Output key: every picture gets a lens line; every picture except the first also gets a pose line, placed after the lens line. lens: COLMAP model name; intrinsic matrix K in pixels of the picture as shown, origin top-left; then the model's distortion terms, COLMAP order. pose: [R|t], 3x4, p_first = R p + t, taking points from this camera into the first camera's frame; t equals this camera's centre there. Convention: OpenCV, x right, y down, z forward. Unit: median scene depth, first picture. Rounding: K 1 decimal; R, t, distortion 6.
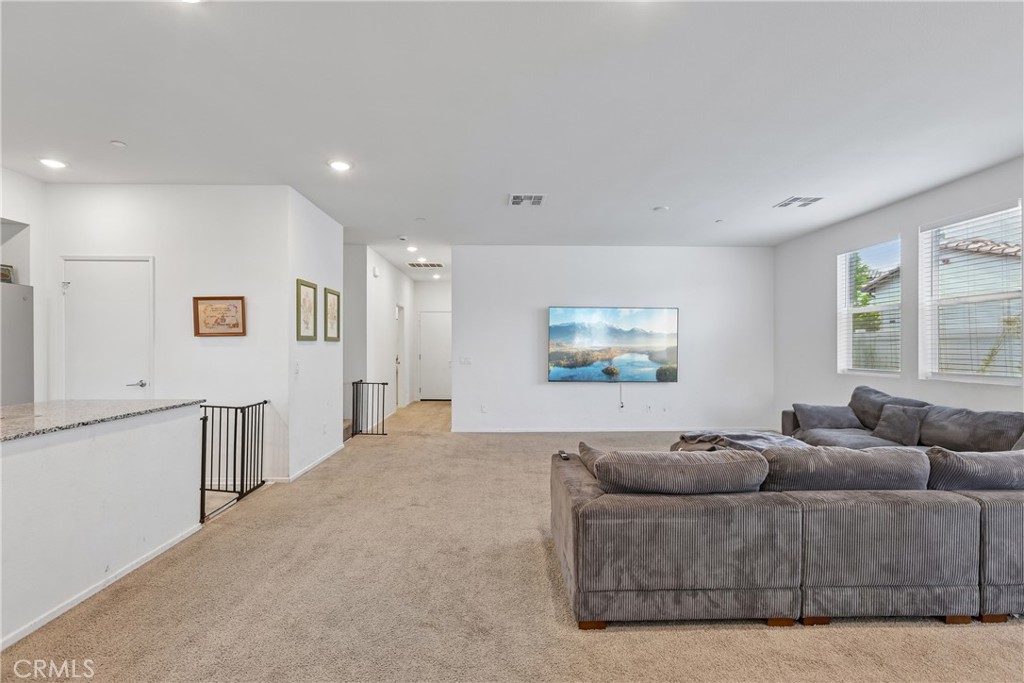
lens RADIAL K [[462.7, 0, 510.3], [0, 462.7, 345.5], [0, 0, 1]] dist [-0.015317, 0.009626]
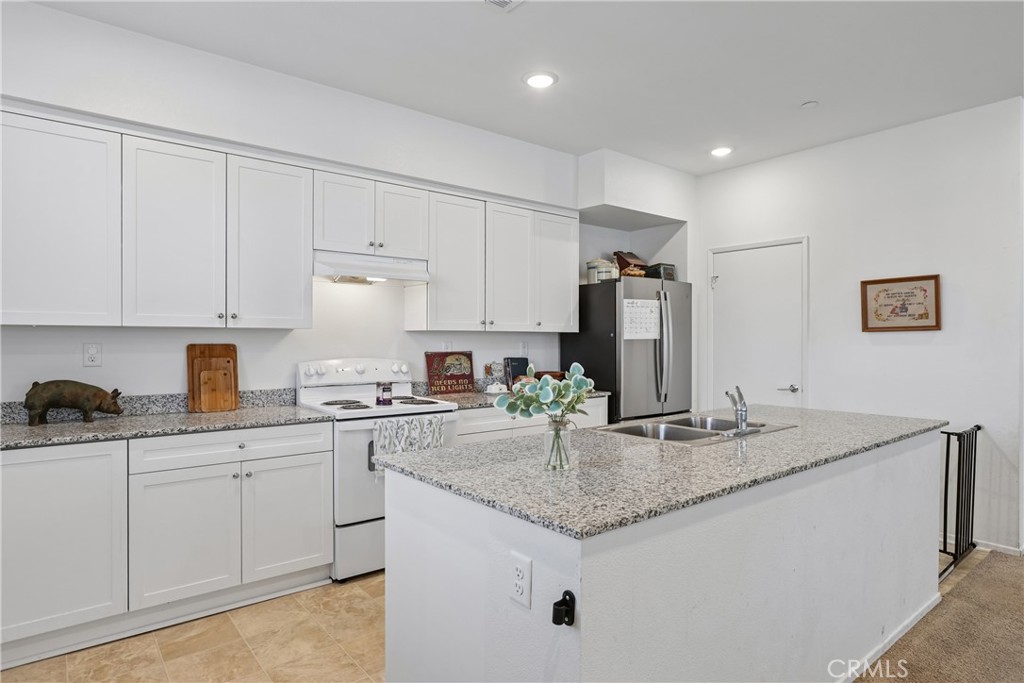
lens RADIAL K [[574.3, 0, 515.6], [0, 574.3, 344.1], [0, 0, 1]] dist [-0.005183, -0.000545]
pose [[0.615091, 0.003216, -0.788450, -0.313543], [-0.000015, 0.999992, 0.004067, -0.003677], [0.788456, -0.002490, 0.615085, -0.055304]]
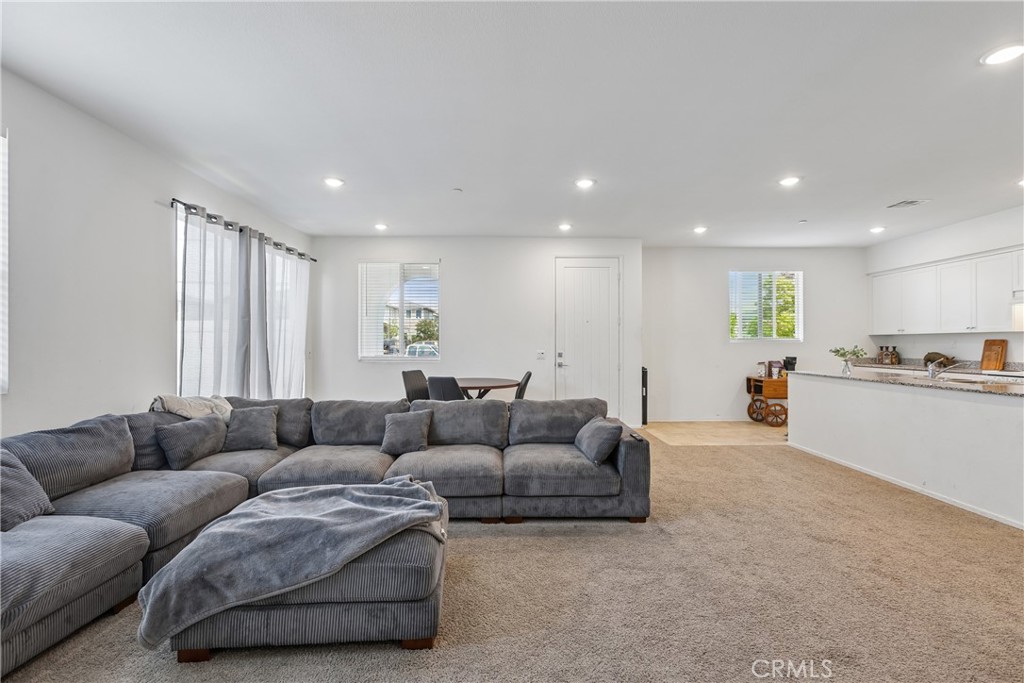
lens RADIAL K [[455.0, 0, 512.0], [0, 455.0, 341.5], [0, 0, 1]] dist [-0.012993, 0.009327]
pose [[-0.999978, 0.000449, 0.006625, 0.307888], [0.000427, 0.999995, -0.003194, 0.010527], [-0.006626, -0.003191, -0.999973, 1.594744]]
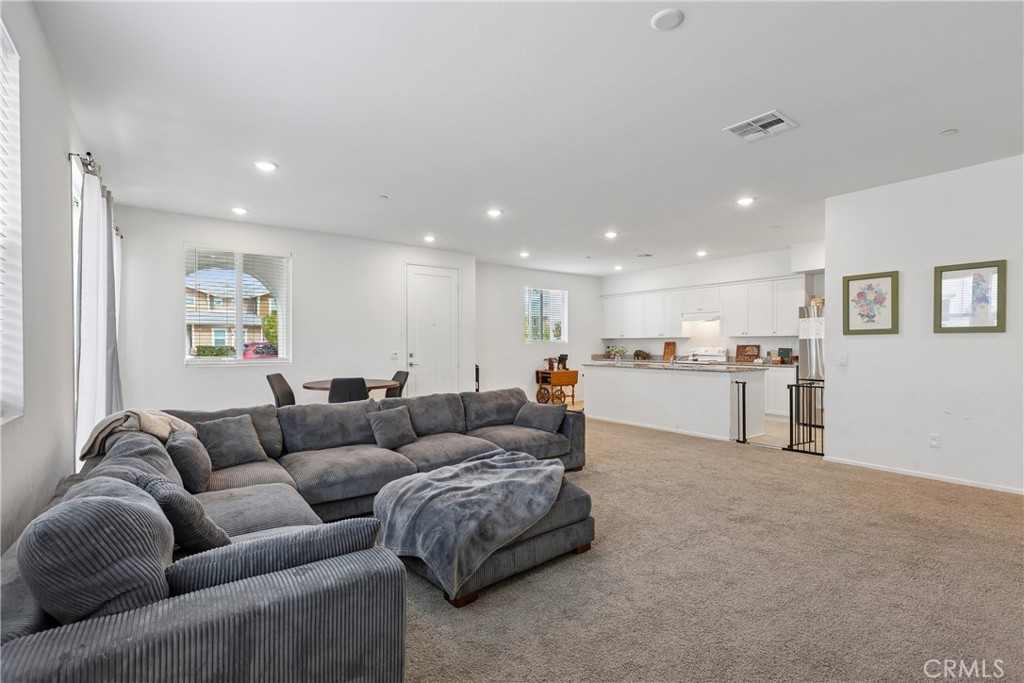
lens RADIAL K [[462.7, 0, 510.3], [0, 462.7, 345.5], [0, 0, 1]] dist [-0.015317, 0.009626]
pose [[-0.813316, 0.002106, -0.581818, 0.889509], [0.000131, 0.999994, 0.003438, 0.010131], [0.581822, 0.002720, -0.813312, 1.629921]]
